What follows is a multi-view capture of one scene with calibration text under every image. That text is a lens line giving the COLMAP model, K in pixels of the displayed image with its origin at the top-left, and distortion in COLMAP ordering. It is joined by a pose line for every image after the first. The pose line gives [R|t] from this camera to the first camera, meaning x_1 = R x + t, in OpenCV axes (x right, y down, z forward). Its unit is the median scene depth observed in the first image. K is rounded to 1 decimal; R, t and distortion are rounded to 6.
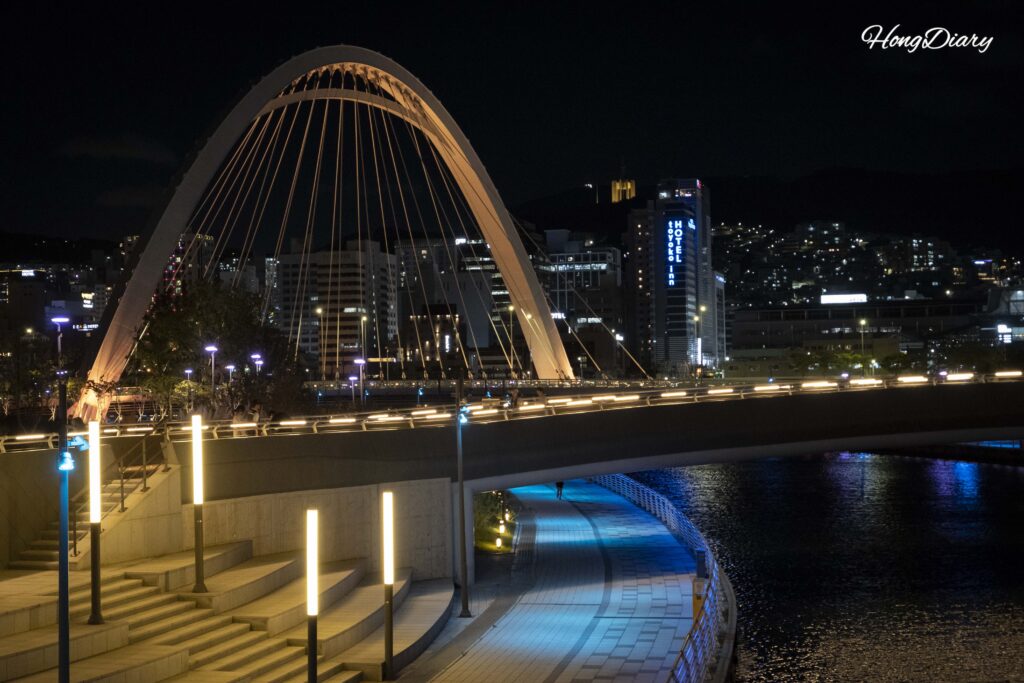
lens RADIAL K [[1707.7, 0, 509.7], [0, 1707.7, 342.0], [0, 0, 1]] dist [0.009359, 0.000000]
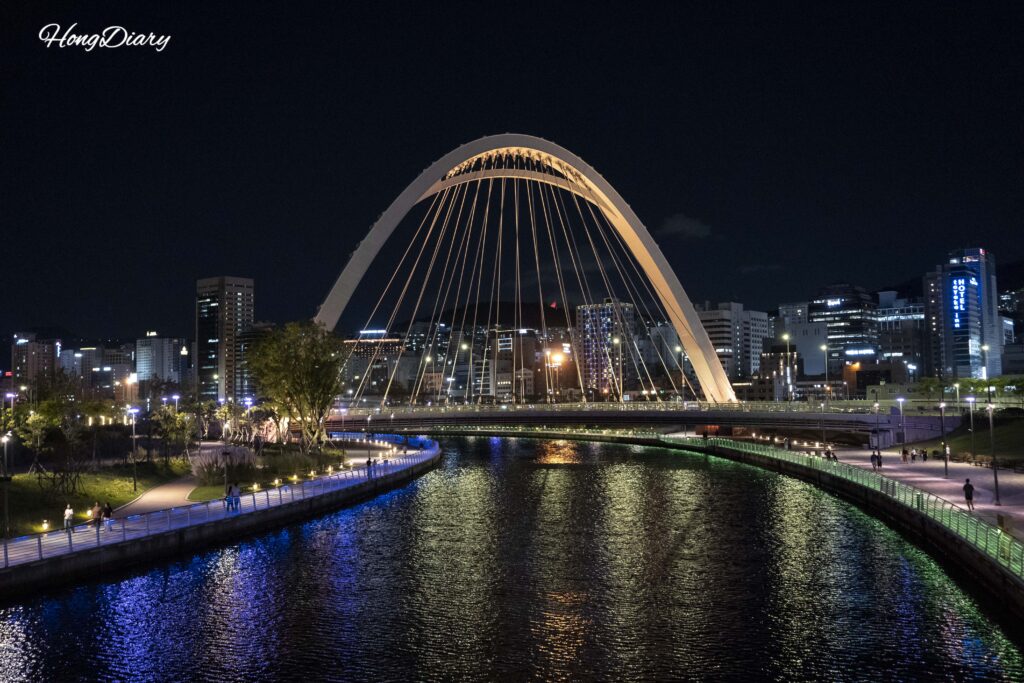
lens RADIAL K [[1031.4, 0, 513.9], [0, 1031.4, 340.9], [0, 0, 1]] dist [0.004920, 0.000000]
pose [[0.929618, -0.022794, -0.367819, 0.069109], [0.011015, 0.999358, -0.034091, 0.001245], [0.368360, 0.027640, 0.929272, 0.116978]]
